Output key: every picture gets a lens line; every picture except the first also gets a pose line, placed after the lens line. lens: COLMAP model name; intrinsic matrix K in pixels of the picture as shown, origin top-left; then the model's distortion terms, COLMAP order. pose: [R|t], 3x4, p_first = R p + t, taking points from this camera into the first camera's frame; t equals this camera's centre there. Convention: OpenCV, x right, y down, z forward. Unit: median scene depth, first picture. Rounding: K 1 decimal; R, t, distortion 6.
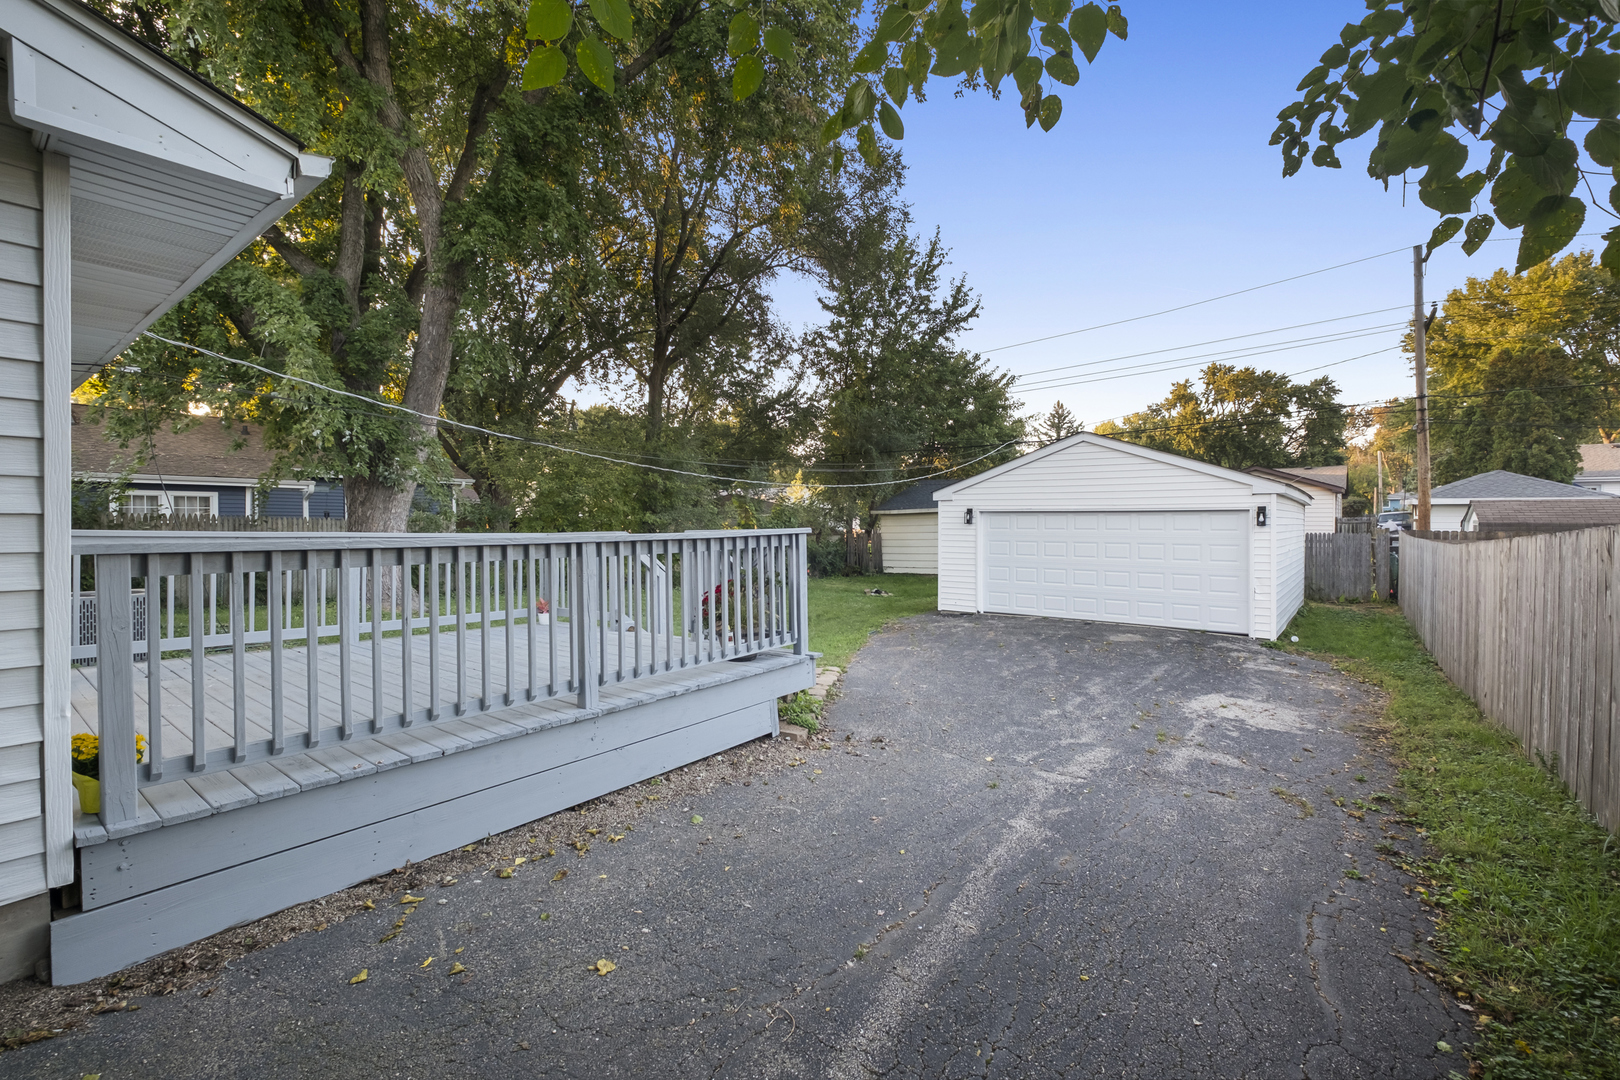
lens RADIAL K [[706.0, 0, 810.0], [0, 706.0, 540.0], [0, 0, 1]] dist [-0.009728, 0.000075]
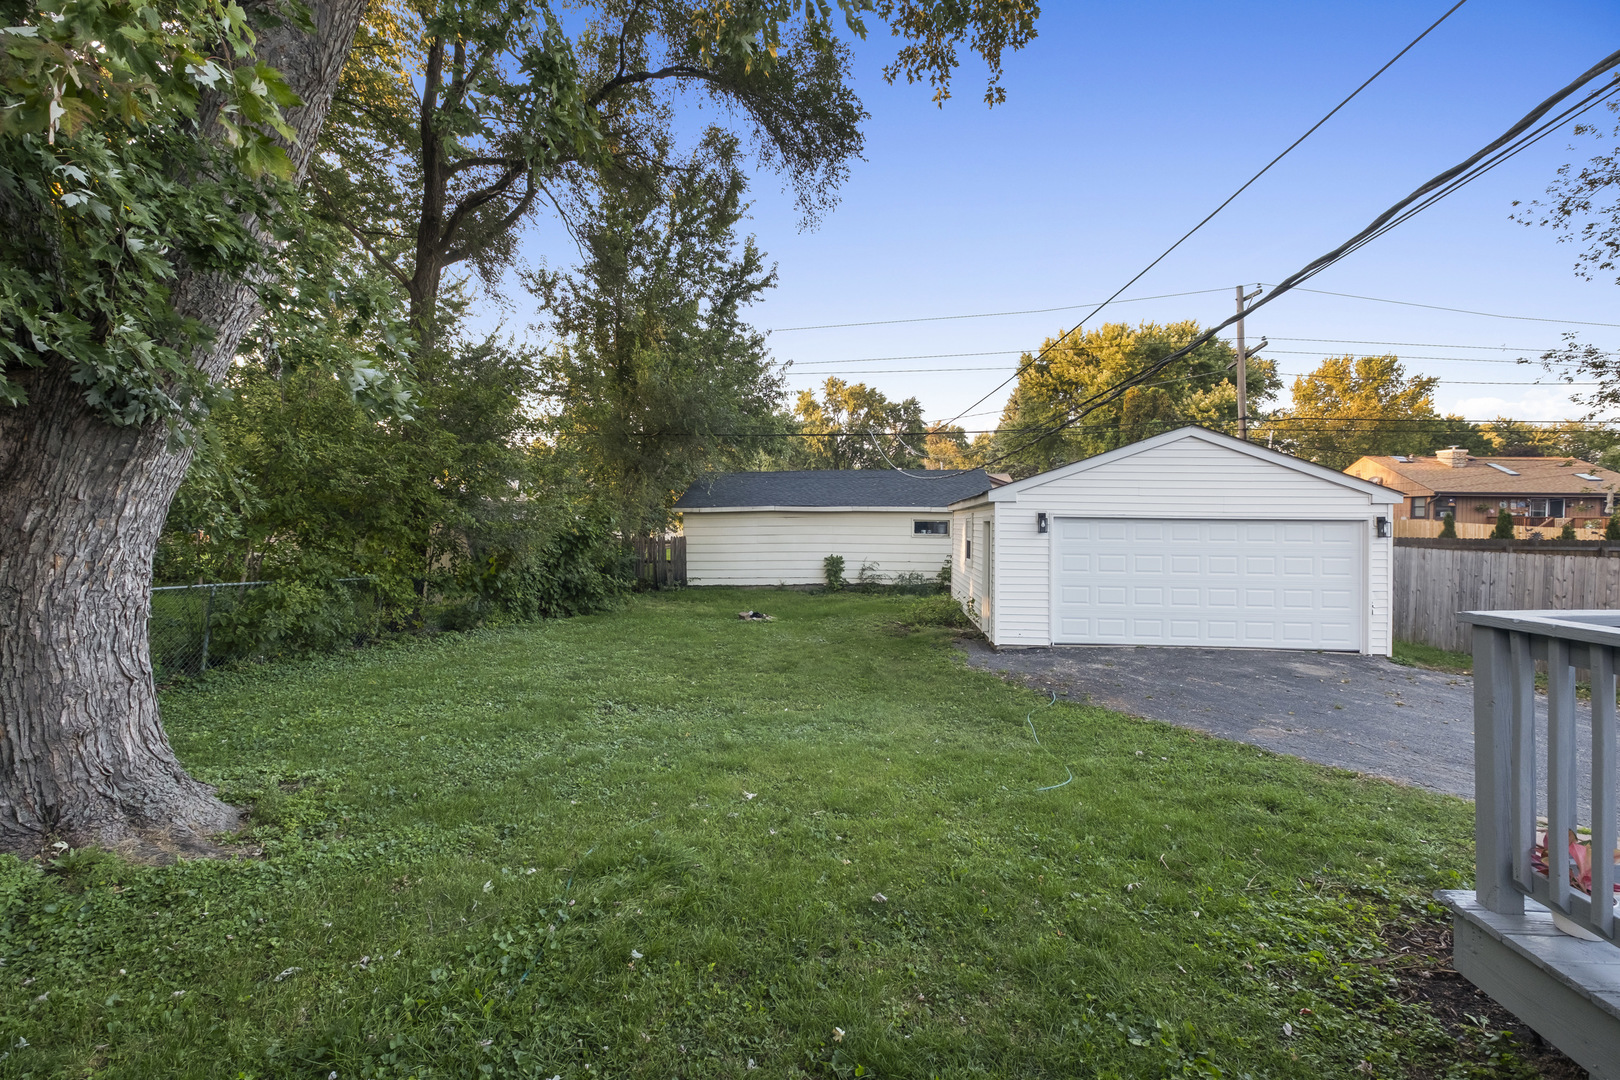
lens RADIAL K [[706.0, 0, 810.0], [0, 706.0, 540.0], [0, 0, 1]] dist [-0.009728, 0.000075]
pose [[0.840482, -0.010860, 0.541731, -0.203351], [0.006184, 0.999926, 0.010451, -0.012088], [-0.541805, -0.005434, 0.840487, 0.239716]]
